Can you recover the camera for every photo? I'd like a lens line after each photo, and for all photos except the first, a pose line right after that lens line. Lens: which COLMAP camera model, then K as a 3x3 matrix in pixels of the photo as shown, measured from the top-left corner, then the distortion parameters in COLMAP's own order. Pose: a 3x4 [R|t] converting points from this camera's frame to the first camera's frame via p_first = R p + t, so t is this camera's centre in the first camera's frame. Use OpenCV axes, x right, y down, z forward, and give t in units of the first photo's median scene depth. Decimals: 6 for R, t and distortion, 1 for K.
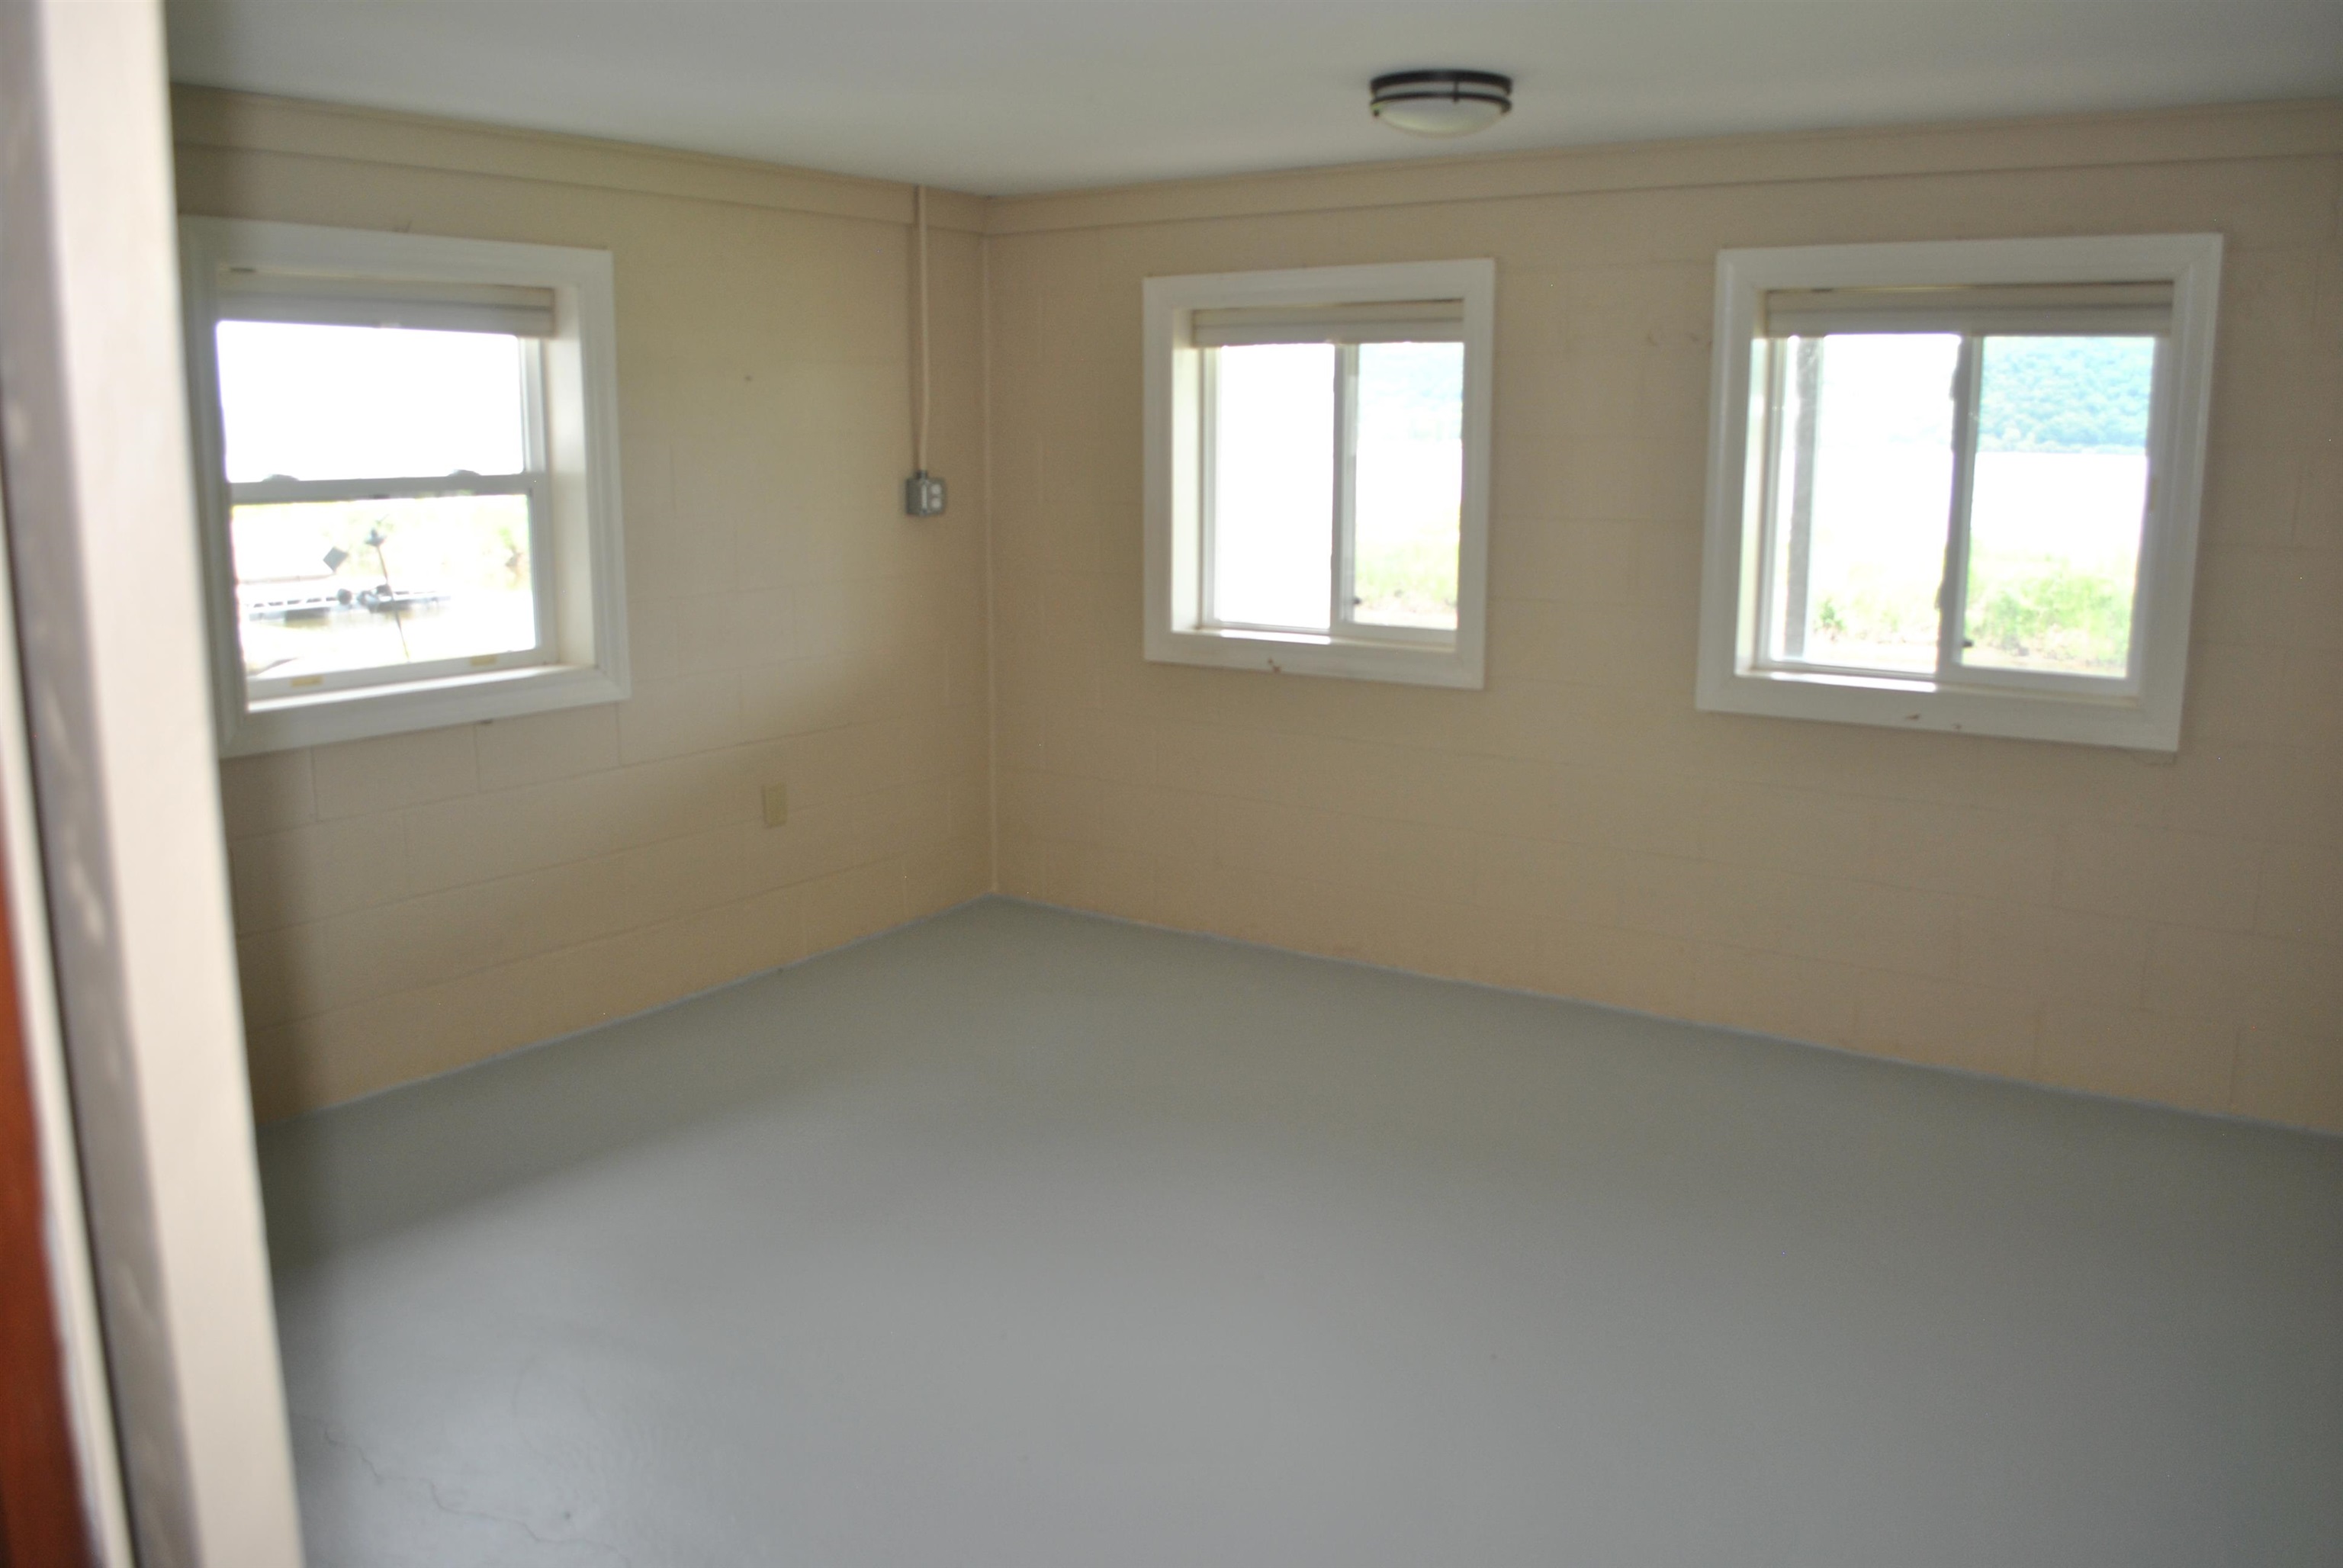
lens RADIAL K [[1860.4, 0, 1175.3], [0, 1860.4, 784.4], [0, 0, 1]] dist [-0.079237, 0.012027]
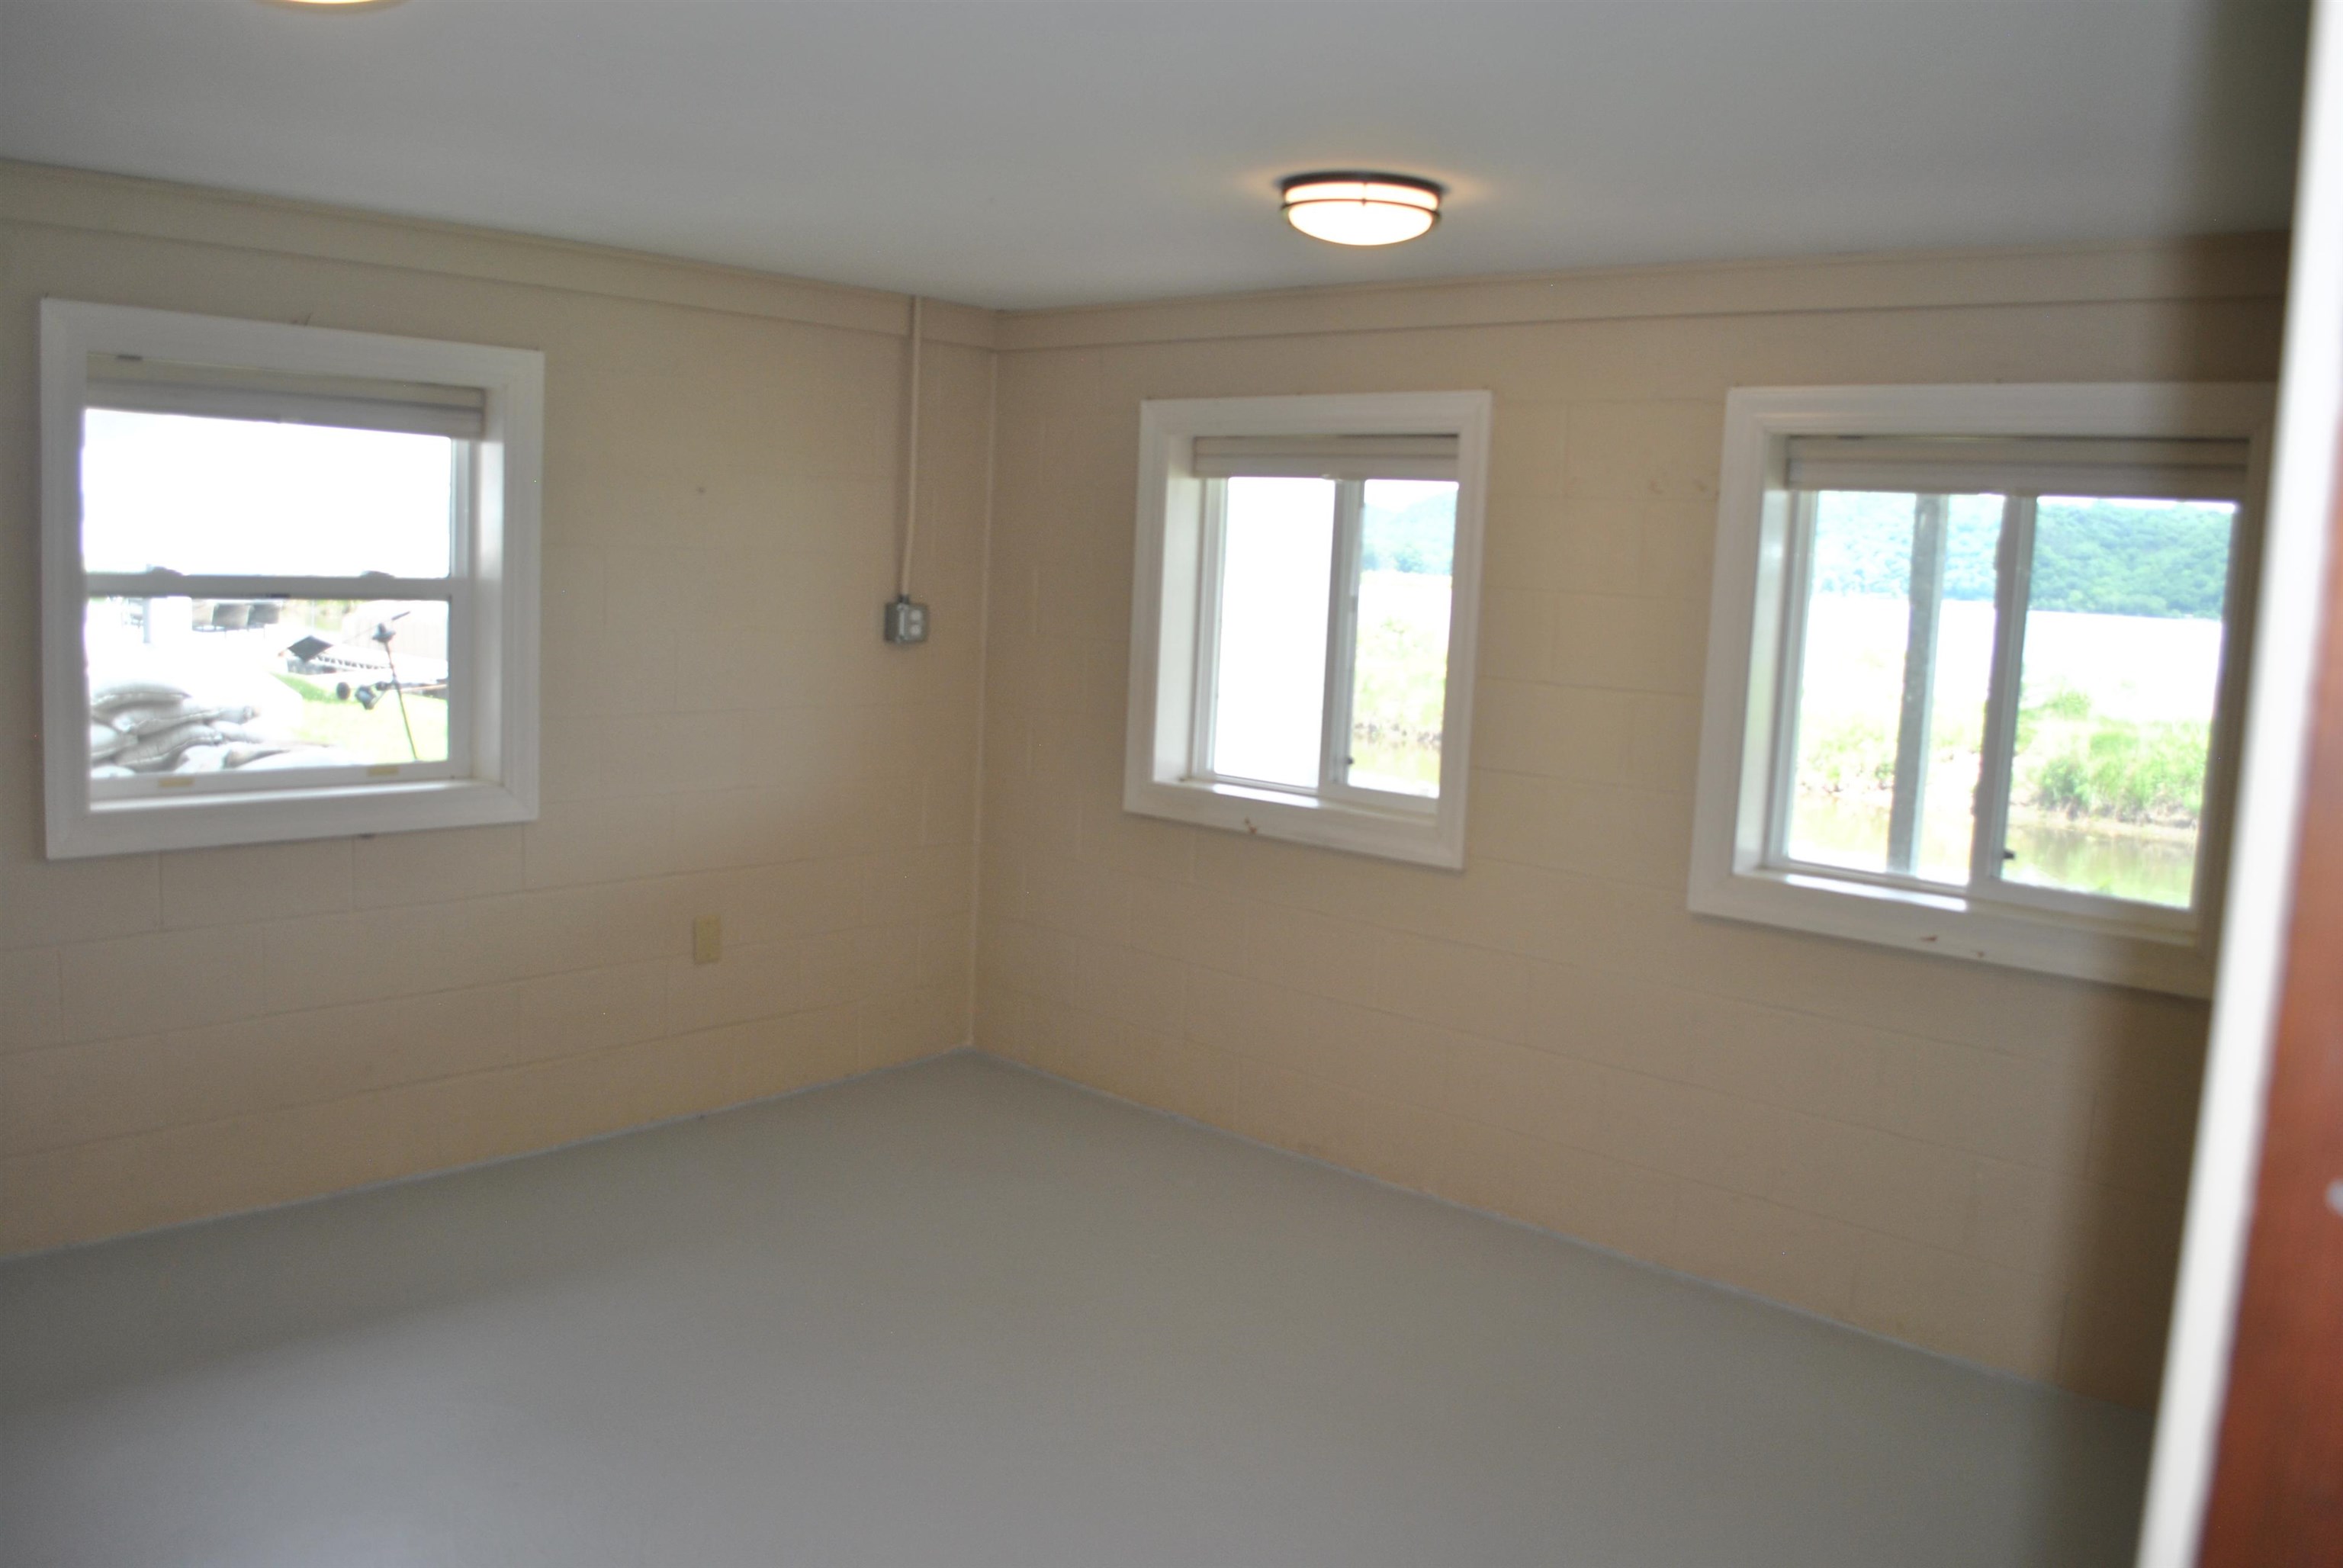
lens RADIAL K [[1860.4, 0, 1167.5], [0, 1860.4, 787.2], [0, 0, 1]] dist [-0.079237, 0.012027]
pose [[0.989922, 0.060654, -0.127967, 0.136614], [-0.068910, 0.995750, -0.061100, -0.026293], [0.123717, 0.069303, 0.989895, 0.099353]]
